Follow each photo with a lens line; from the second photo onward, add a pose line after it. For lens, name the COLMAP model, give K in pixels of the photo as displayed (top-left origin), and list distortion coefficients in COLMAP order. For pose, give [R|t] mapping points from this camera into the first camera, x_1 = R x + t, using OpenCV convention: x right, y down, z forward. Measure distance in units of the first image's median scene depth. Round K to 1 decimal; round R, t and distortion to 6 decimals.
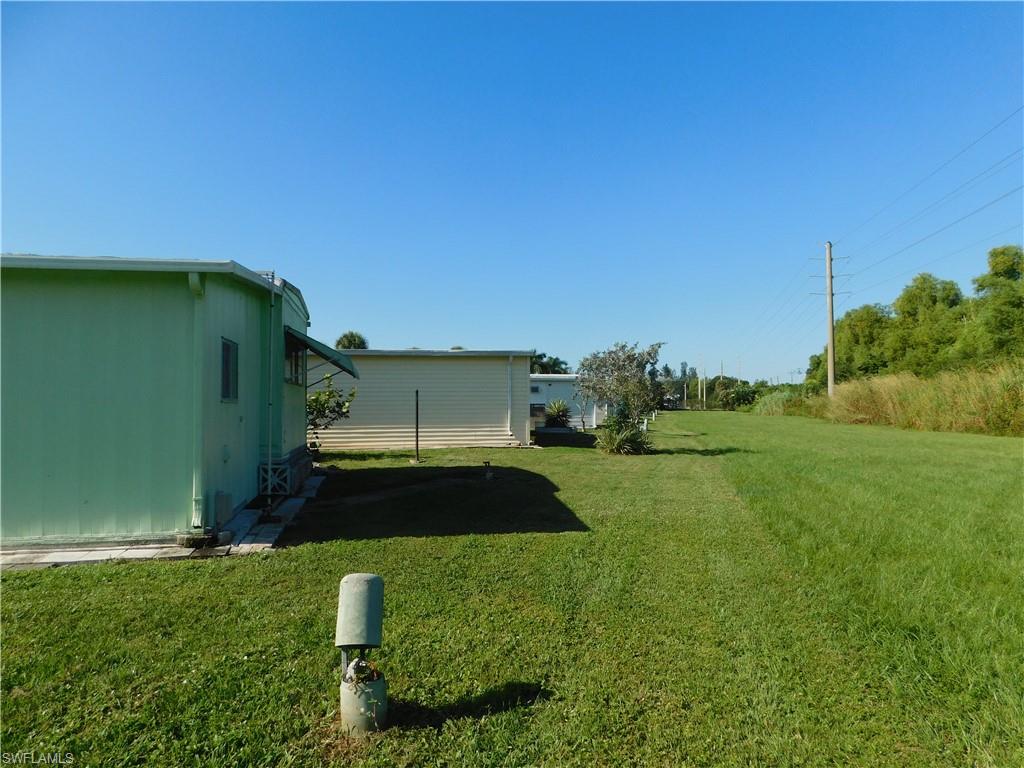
lens RADIAL K [[664.9, 0, 512.0], [0, 664.9, 384.0], [0, 0, 1]] dist [0.003879, 0.001511]
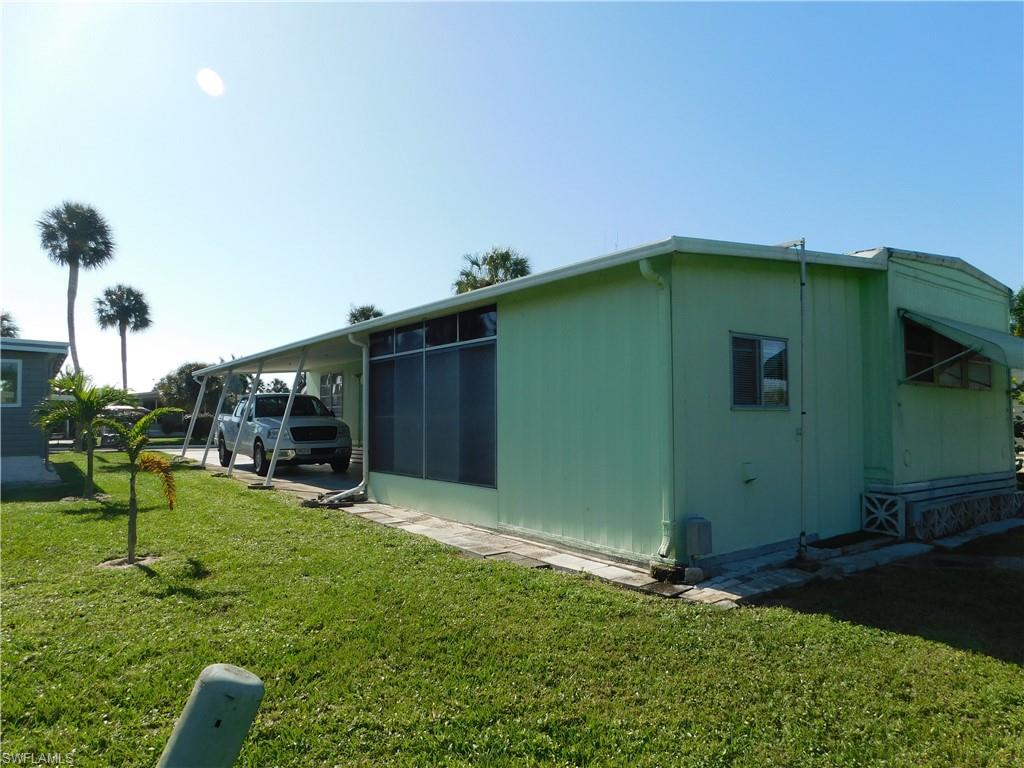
lens RADIAL K [[664.9, 0, 512.0], [0, 664.9, 384.0], [0, 0, 1]] dist [0.003879, 0.001511]
pose [[0.459041, -0.036408, -0.887669, 0.200110], [0.020350, 0.999329, -0.030464, 0.016887], [0.888182, -0.004080, 0.459474, 0.436352]]
